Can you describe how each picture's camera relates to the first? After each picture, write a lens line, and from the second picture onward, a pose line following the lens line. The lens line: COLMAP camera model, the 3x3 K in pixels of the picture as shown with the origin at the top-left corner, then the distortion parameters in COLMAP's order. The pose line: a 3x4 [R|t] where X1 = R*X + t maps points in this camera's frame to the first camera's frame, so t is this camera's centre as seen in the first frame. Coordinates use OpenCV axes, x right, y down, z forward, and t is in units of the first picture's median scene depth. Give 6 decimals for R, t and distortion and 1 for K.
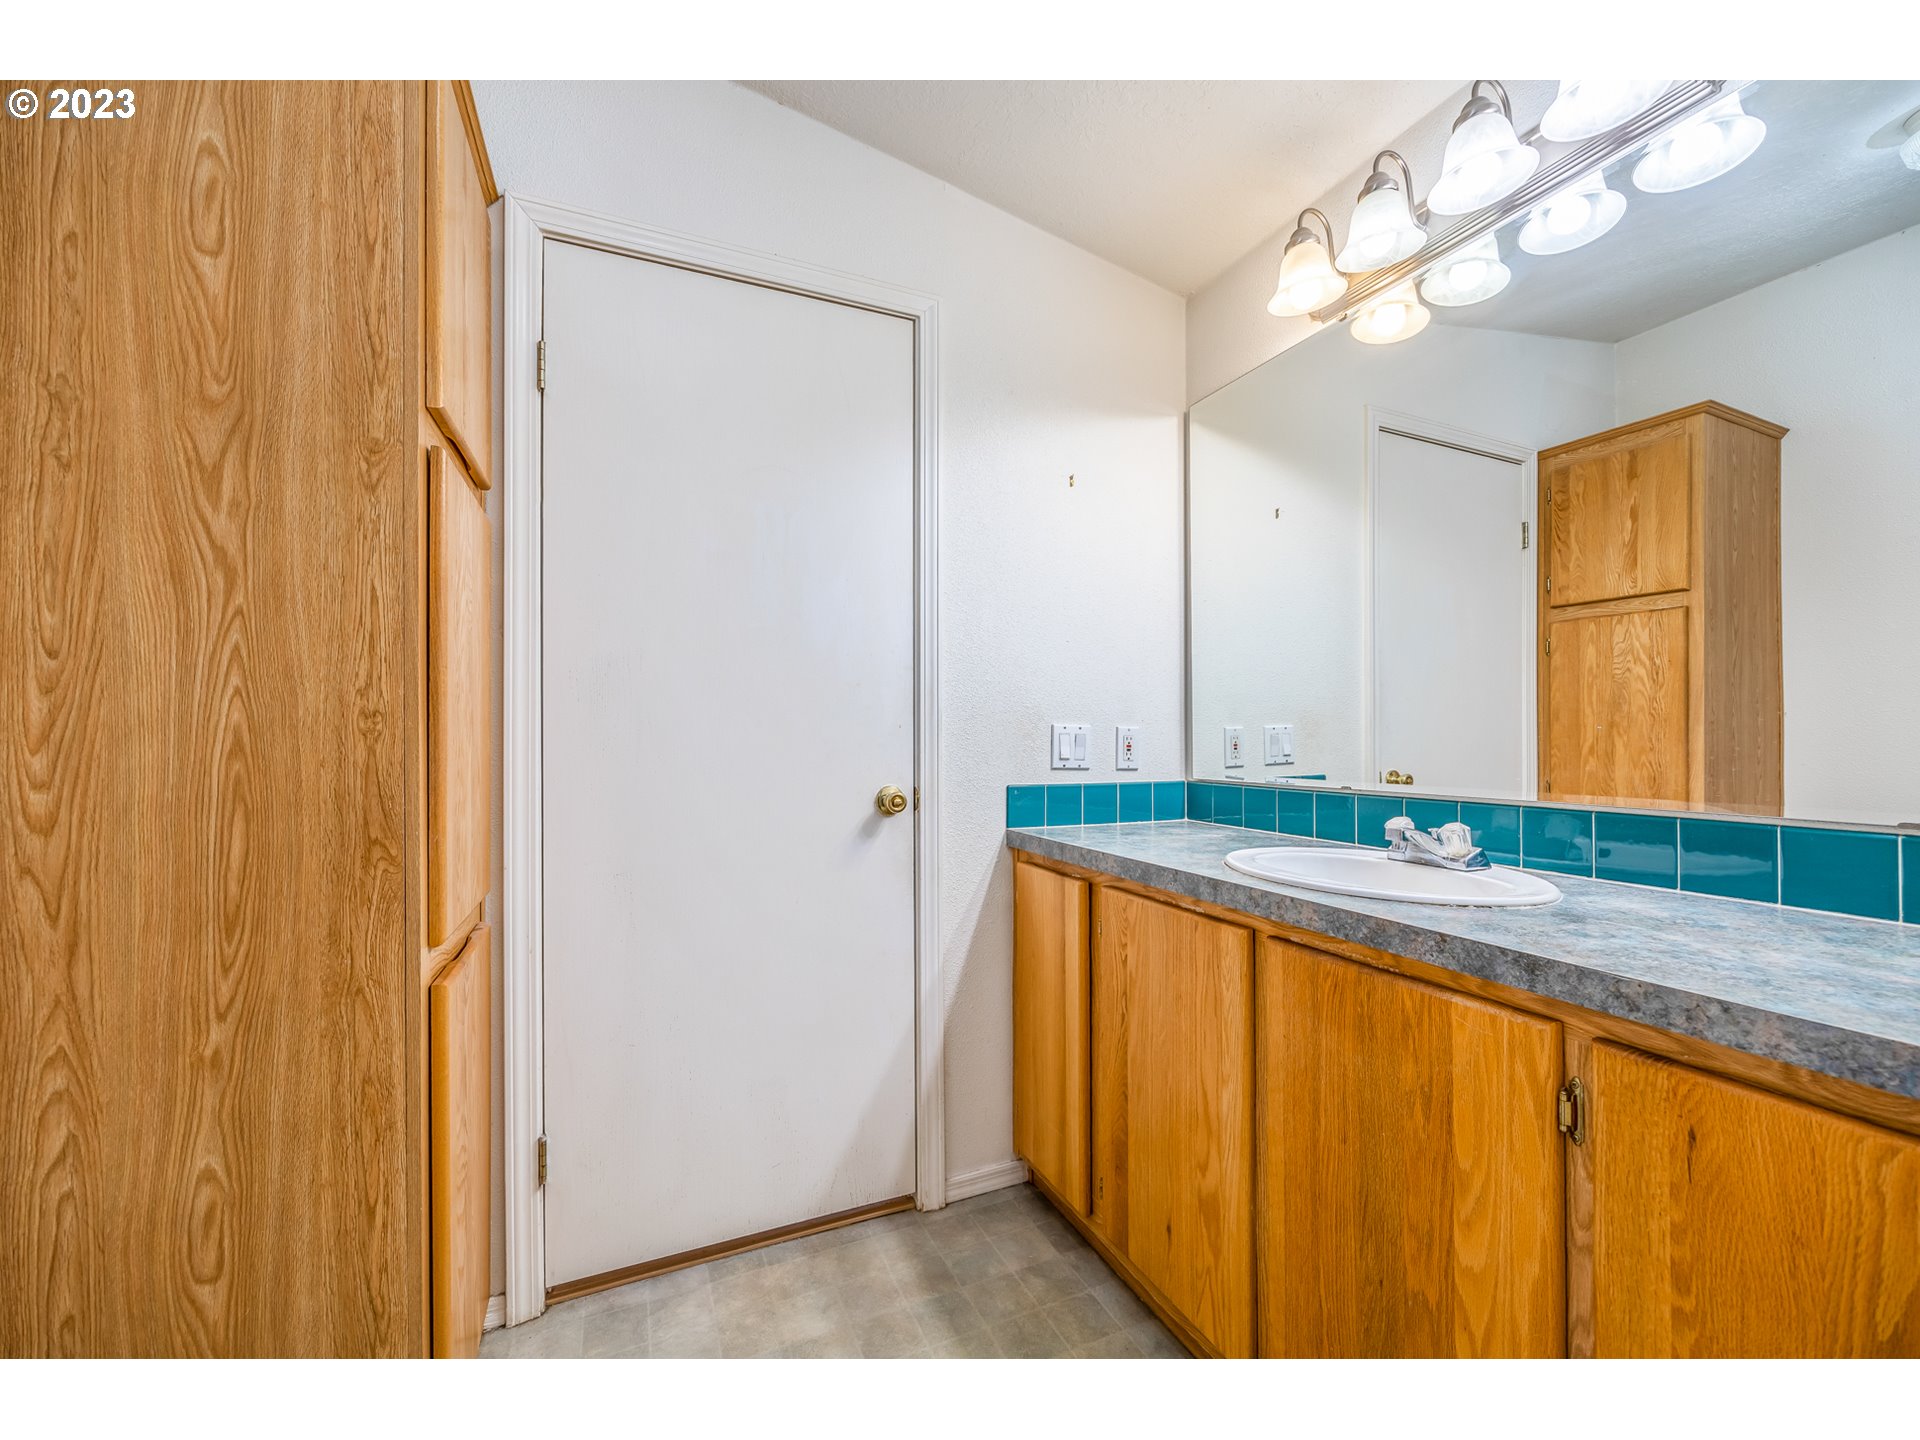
lens RADIAL K [[770.8, 0, 963.0], [0, 770.8, 729.2], [0, 0, 1]] dist [-0.003643, 0.000151]
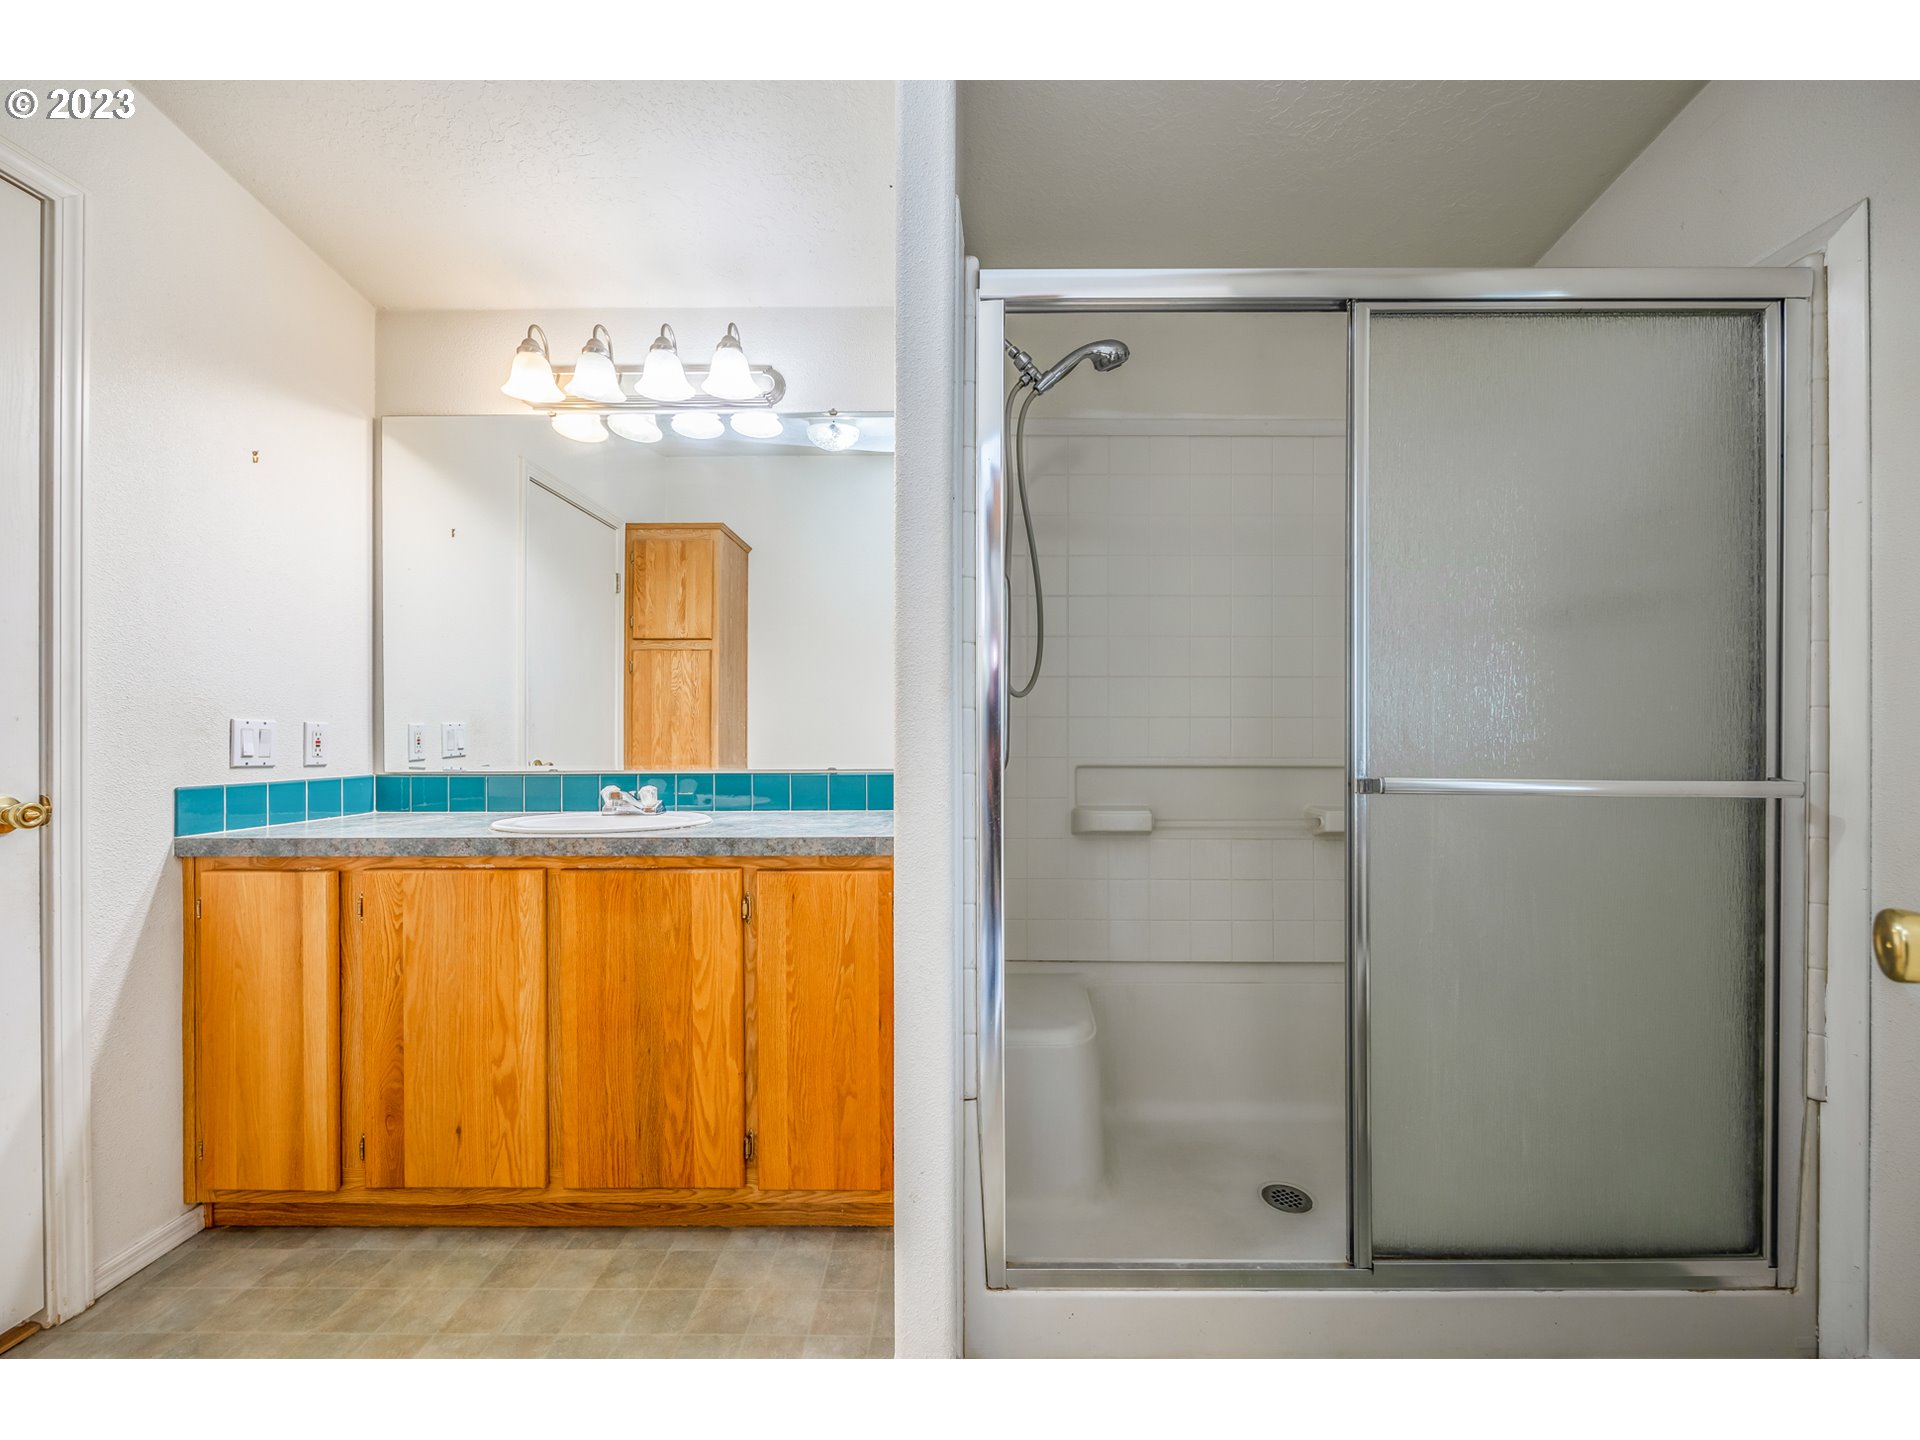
lens RADIAL K [[770.8, 0, 968.7], [0, 770.8, 728.4], [0, 0, 1]] dist [-0.003643, 0.000151]
pose [[0.413267, 0.004288, 0.910600, -0.438961], [-0.006337, 0.999978, -0.001833, 0.001447], [-0.910588, -0.005013, 0.413285, -0.212340]]
